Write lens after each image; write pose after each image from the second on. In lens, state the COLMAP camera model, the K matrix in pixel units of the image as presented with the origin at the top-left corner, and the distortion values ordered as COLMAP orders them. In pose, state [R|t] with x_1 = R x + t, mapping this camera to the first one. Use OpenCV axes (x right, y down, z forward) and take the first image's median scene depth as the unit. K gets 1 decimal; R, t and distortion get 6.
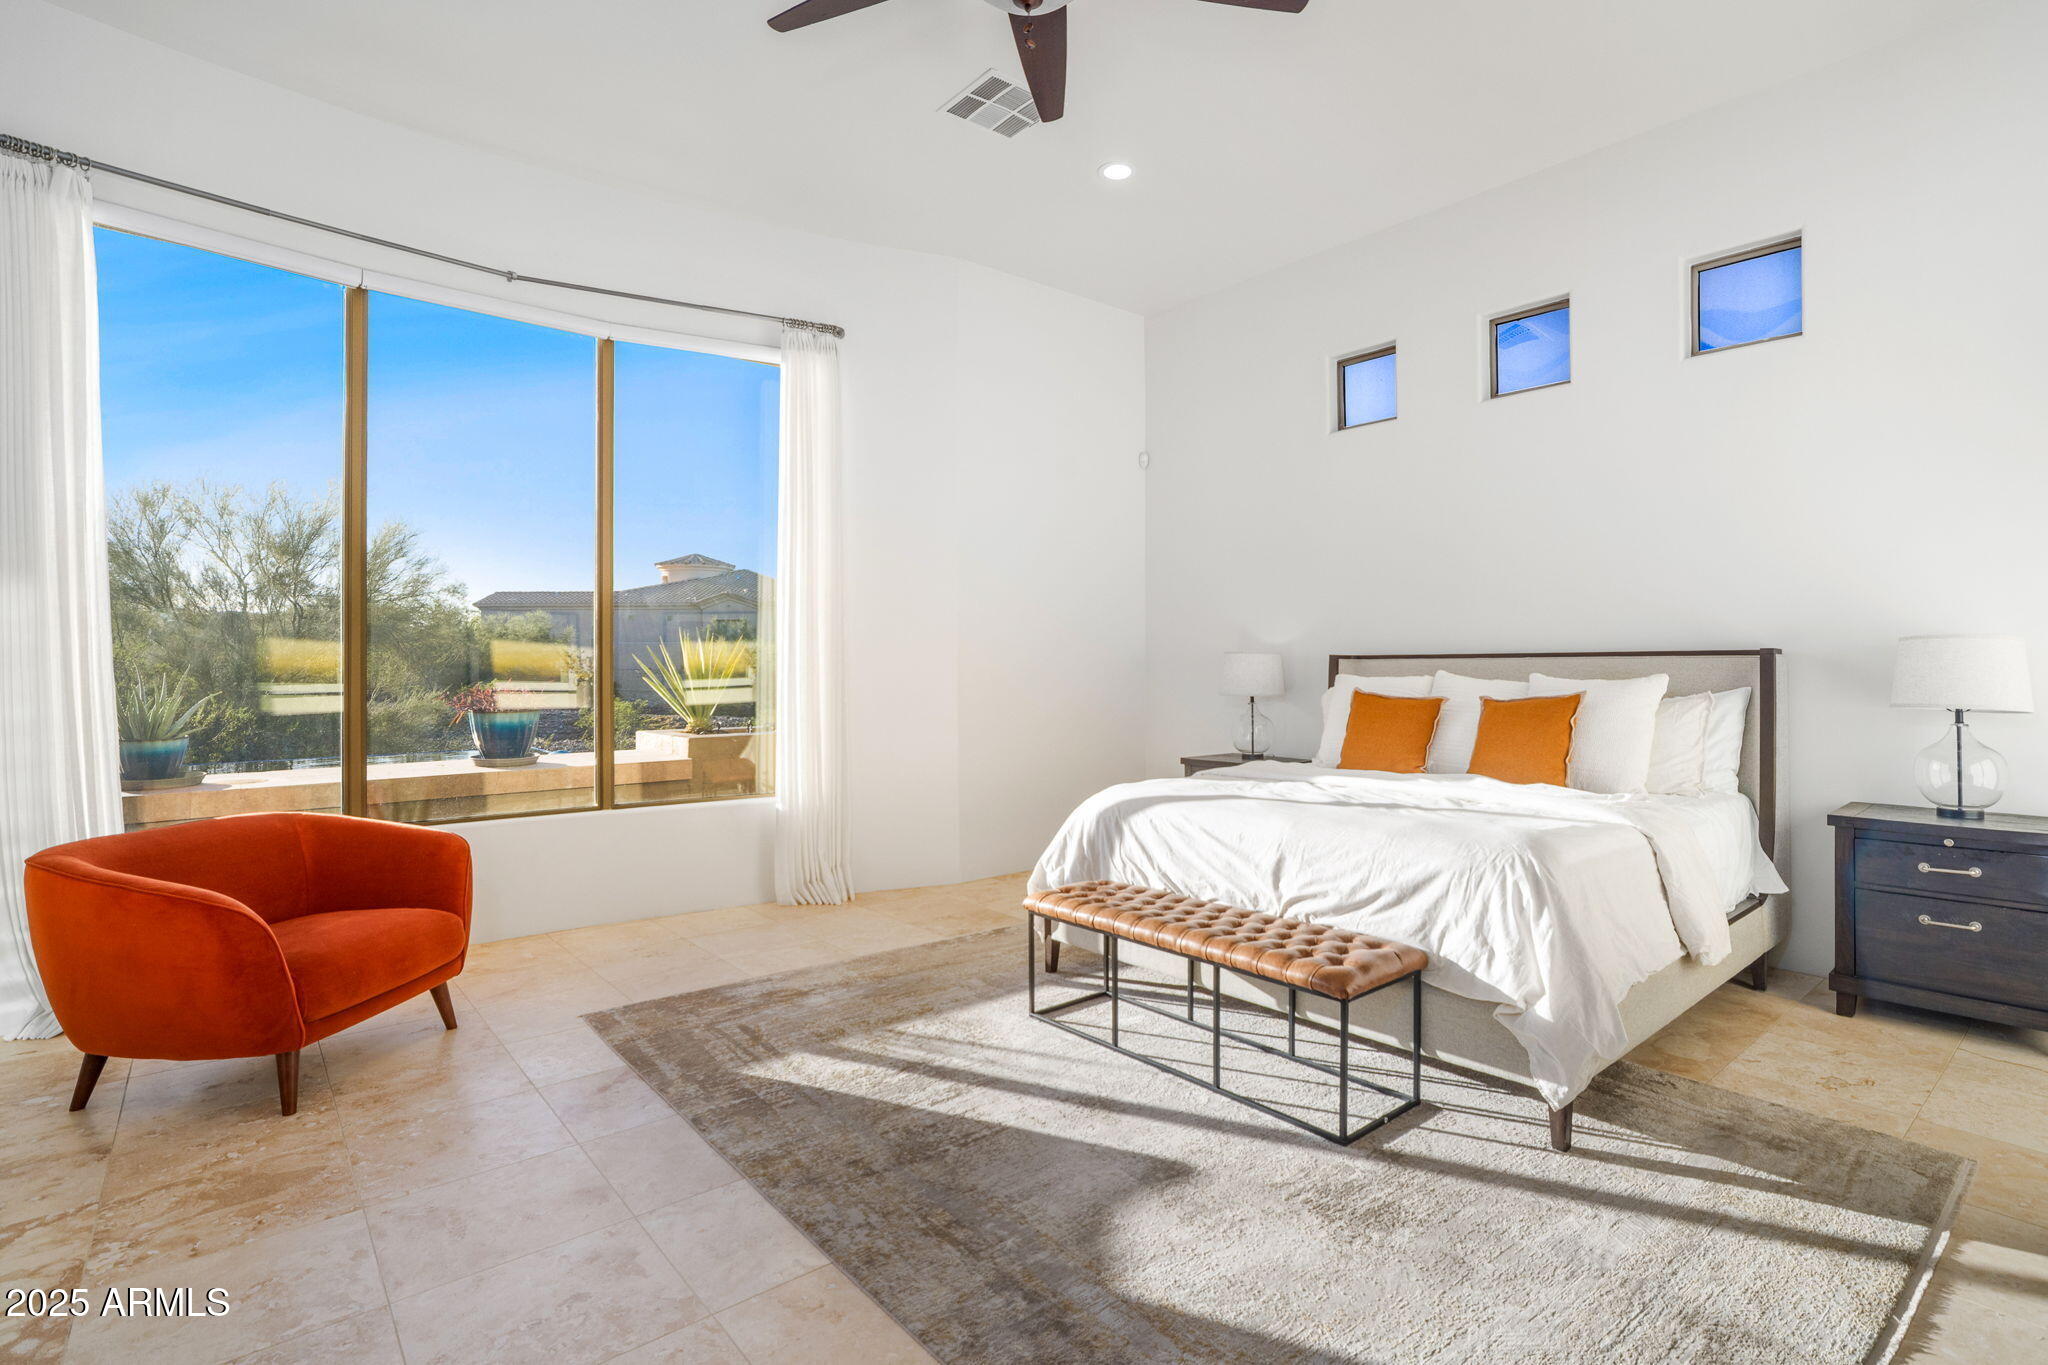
lens RADIAL K [[997.2, 0, 1077.5], [0, 997.2, 664.9], [0, 0, 1]] dist [0.008011, 0.000666]
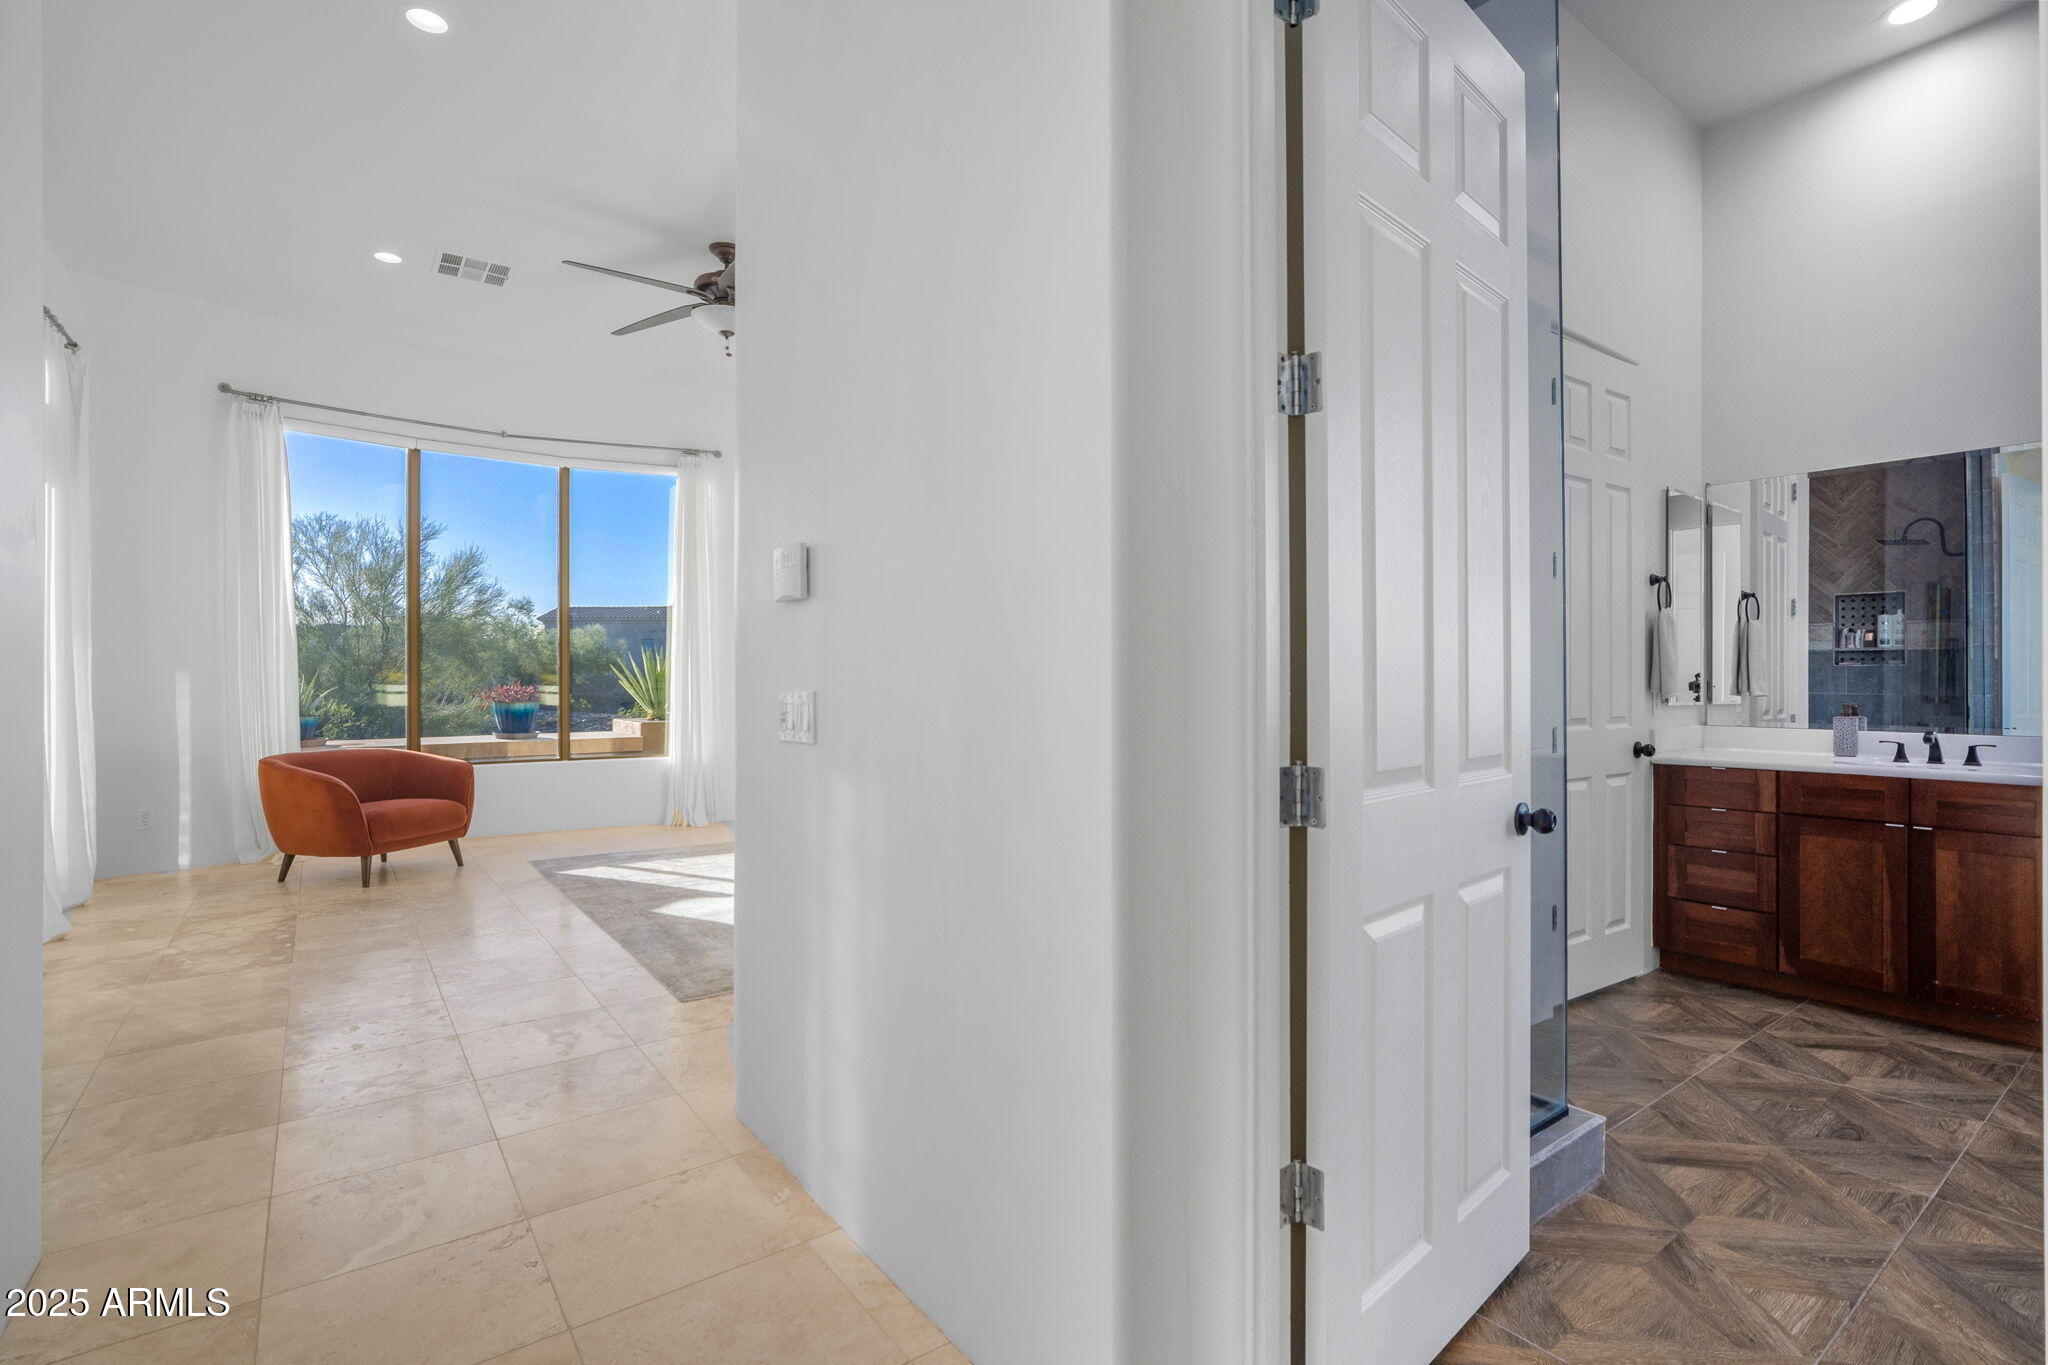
lens RADIAL K [[1015.2, 0, 1103.0], [0, 1015.2, 685.3], [0, 0, 1]] dist [-0.000158, -0.000294]
pose [[0.998845, 0.000803, -0.048047, 0.447899], [-0.000304, 0.999946, 0.010404, 0.005341], [0.048053, -0.010377, 0.998791, -0.560600]]
